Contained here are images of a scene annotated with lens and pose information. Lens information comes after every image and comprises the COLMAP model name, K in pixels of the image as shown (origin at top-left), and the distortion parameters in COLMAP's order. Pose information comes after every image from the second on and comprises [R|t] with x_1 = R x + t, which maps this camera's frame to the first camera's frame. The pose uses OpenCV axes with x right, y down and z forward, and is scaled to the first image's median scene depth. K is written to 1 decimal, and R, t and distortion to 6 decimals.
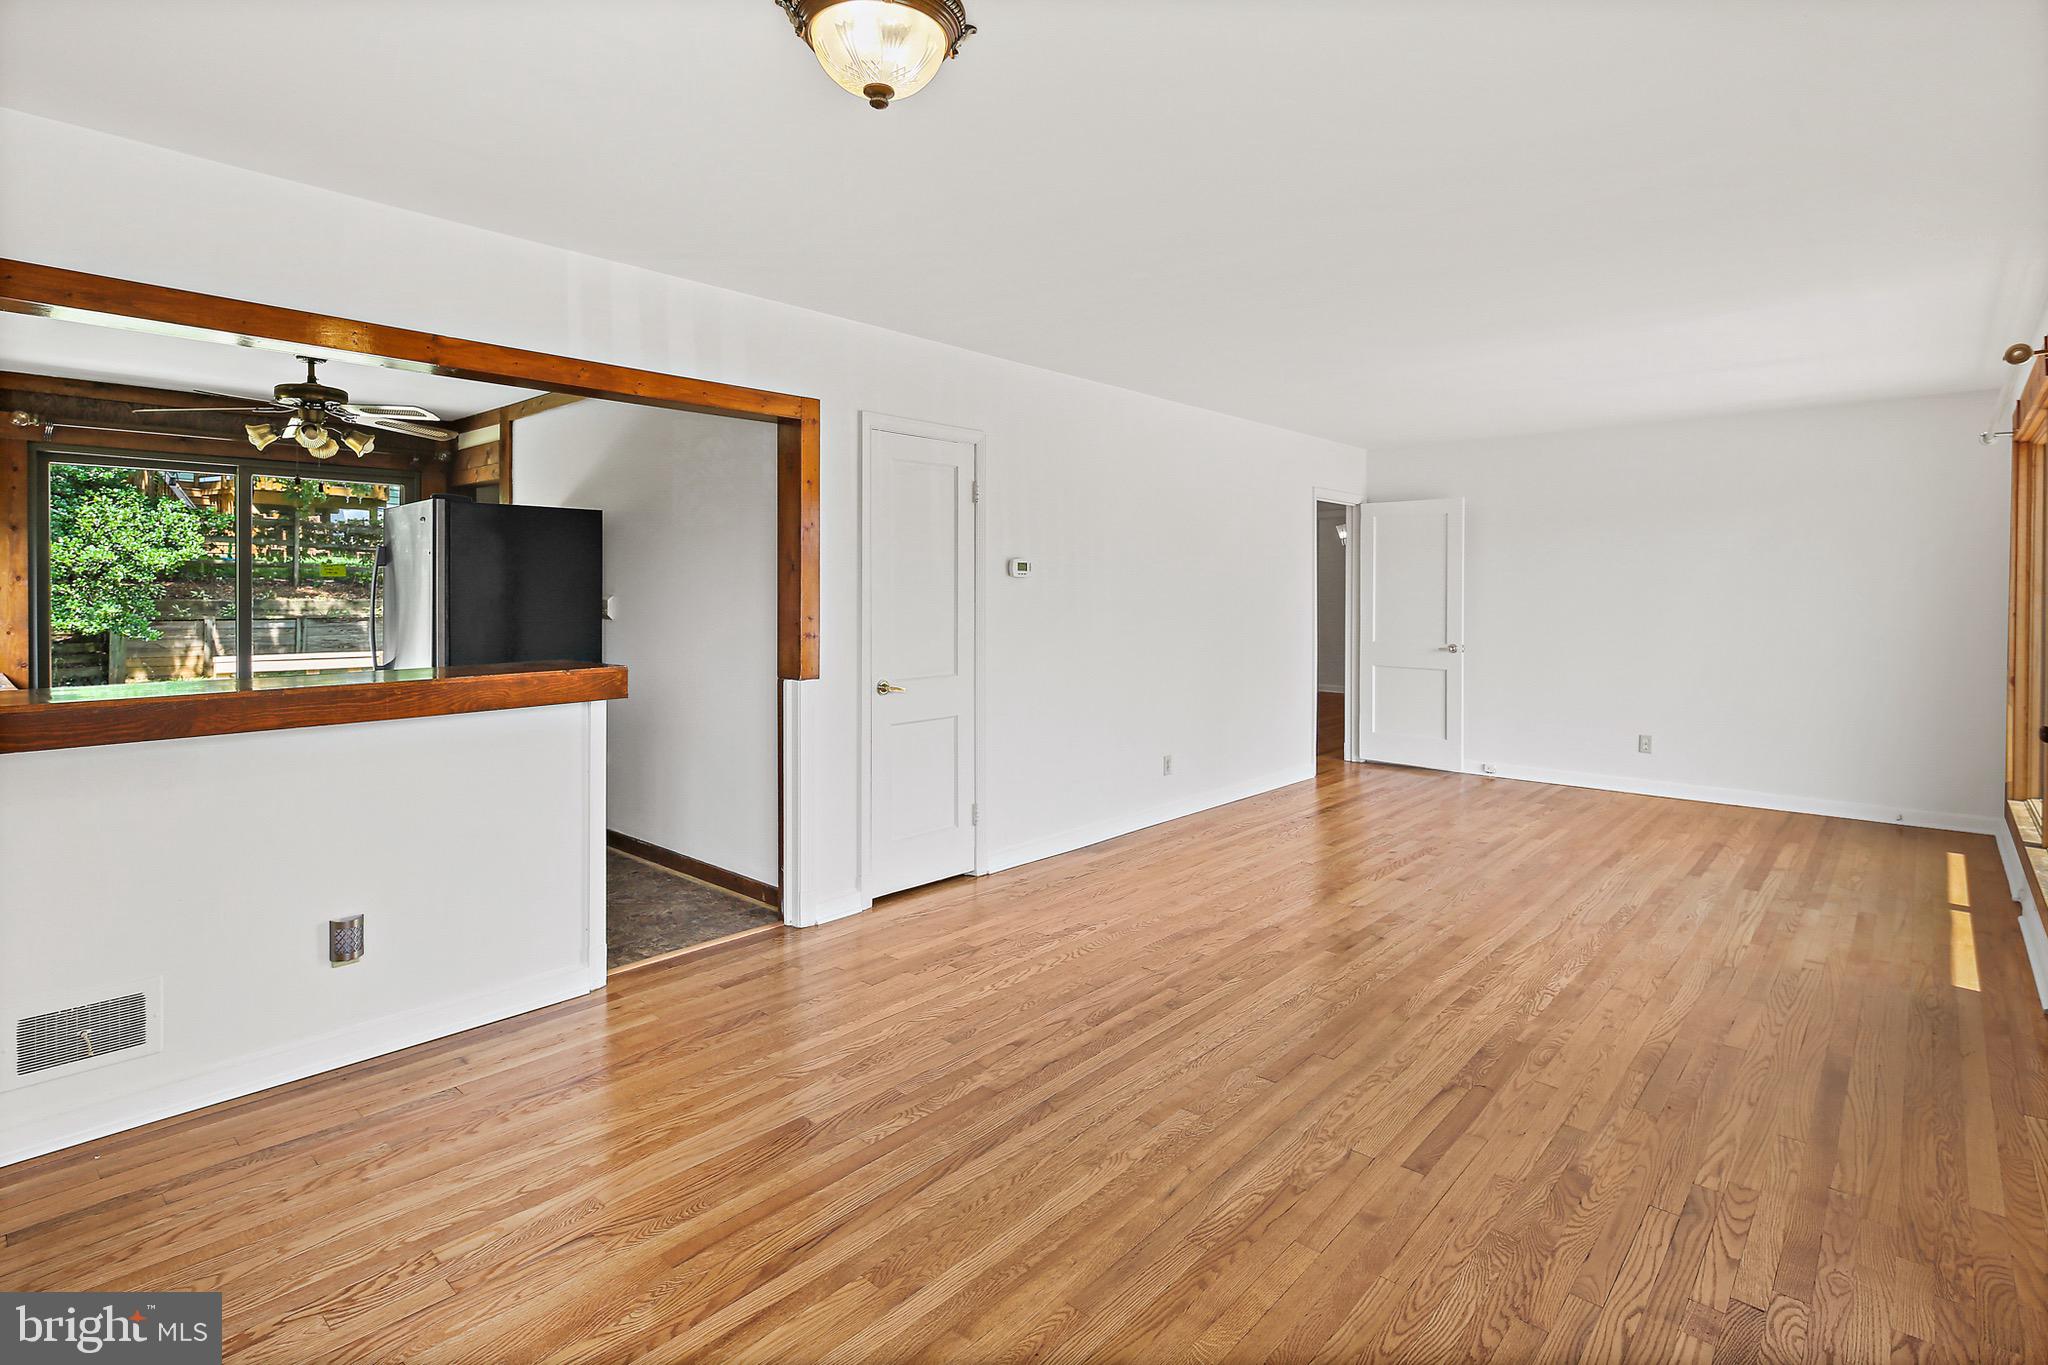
lens RADIAL K [[999.0, 0, 1020.6], [0, 999.0, 611.6], [0, 0, 1]] dist [-0.000661, -0.001957]
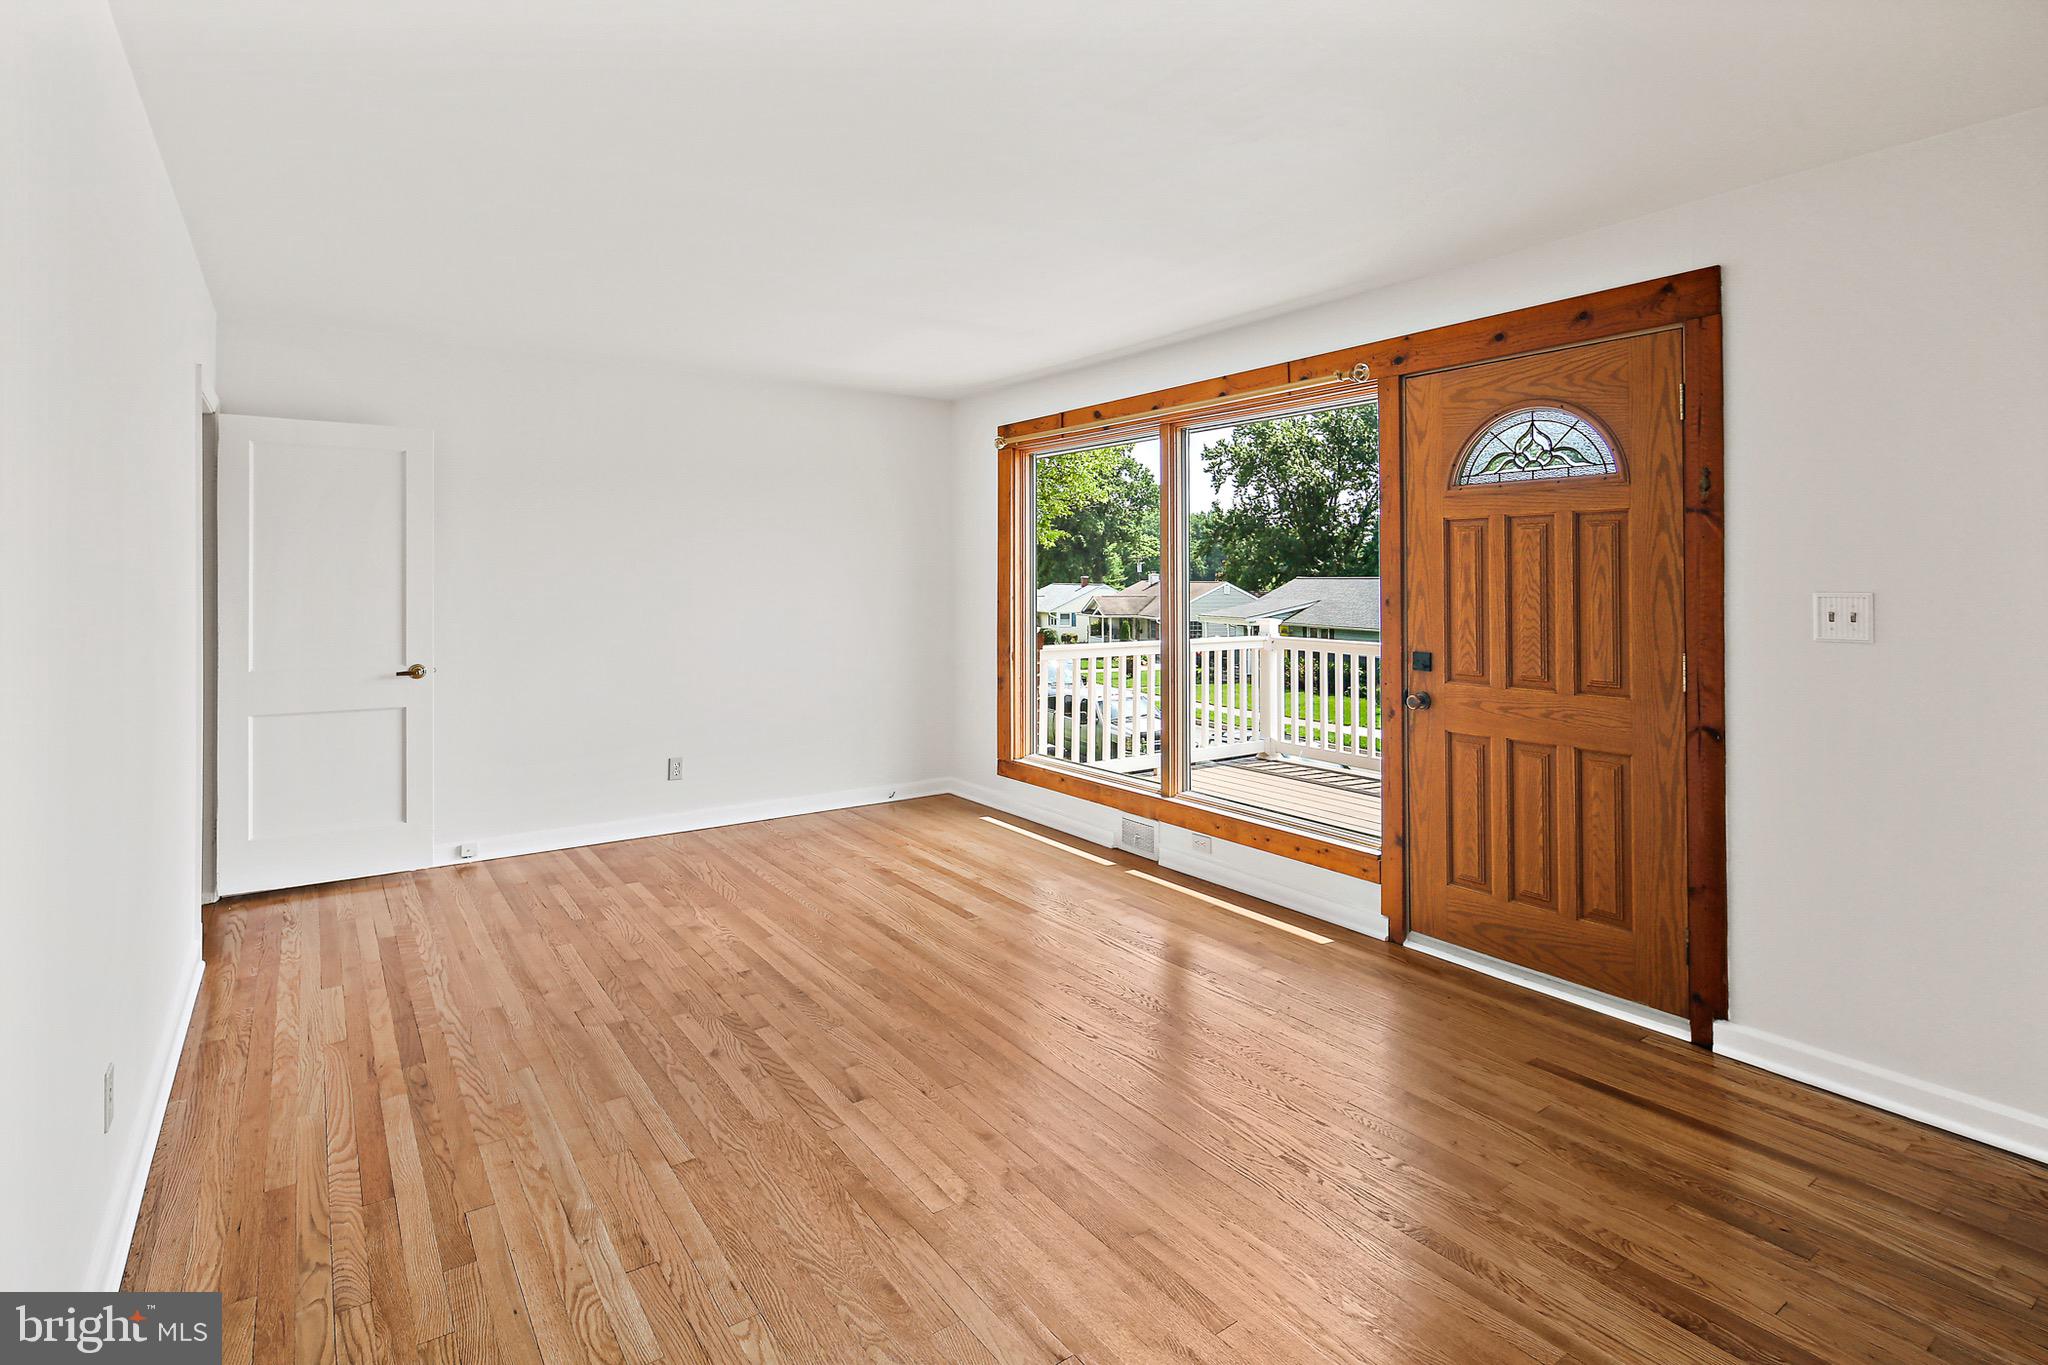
lens RADIAL K [[1009.4, 0, 1019.6], [0, 1009.4, 571.9], [0, 0, 1]] dist [0.001891, -0.000503]
pose [[0.215360, 0.003715, 0.976528, -0.143557], [0.019215, 0.999783, -0.008041, -0.017726], [-0.976346, 0.020495, 0.215242, 0.746114]]
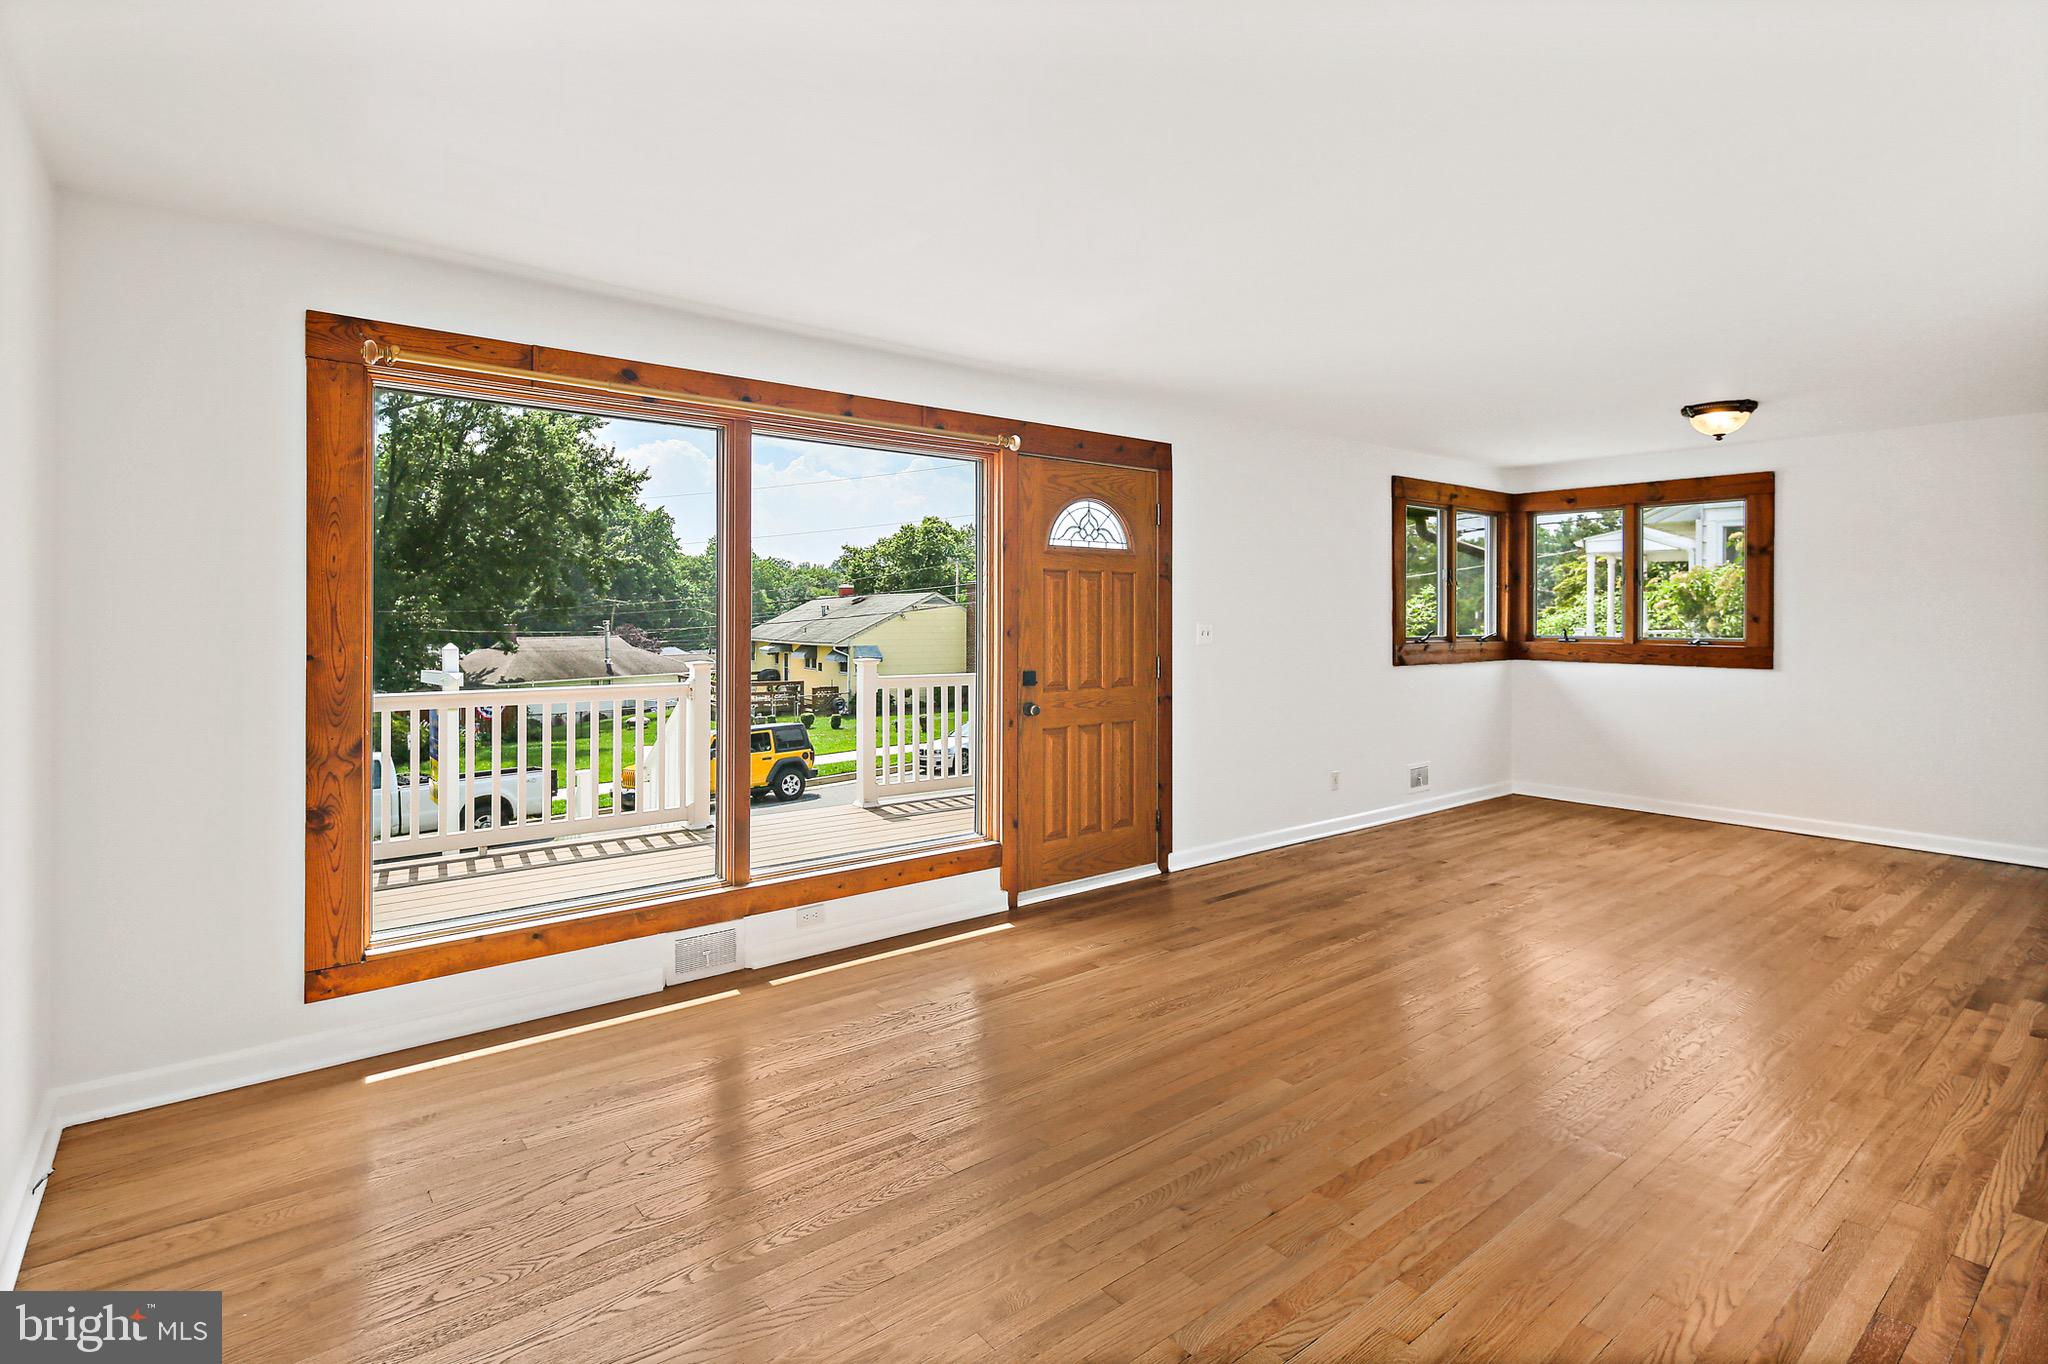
lens RADIAL K [[999.0, 0, 1020.6], [0, 999.0, 611.1], [0, 0, 1]] dist [-0.000661, -0.001957]
pose [[-0.987395, -0.005571, 0.158180, 0.509961], [-0.002694, 0.999827, 0.018396, -0.033447], [-0.158255, 0.017738, -0.987239, 1.557921]]
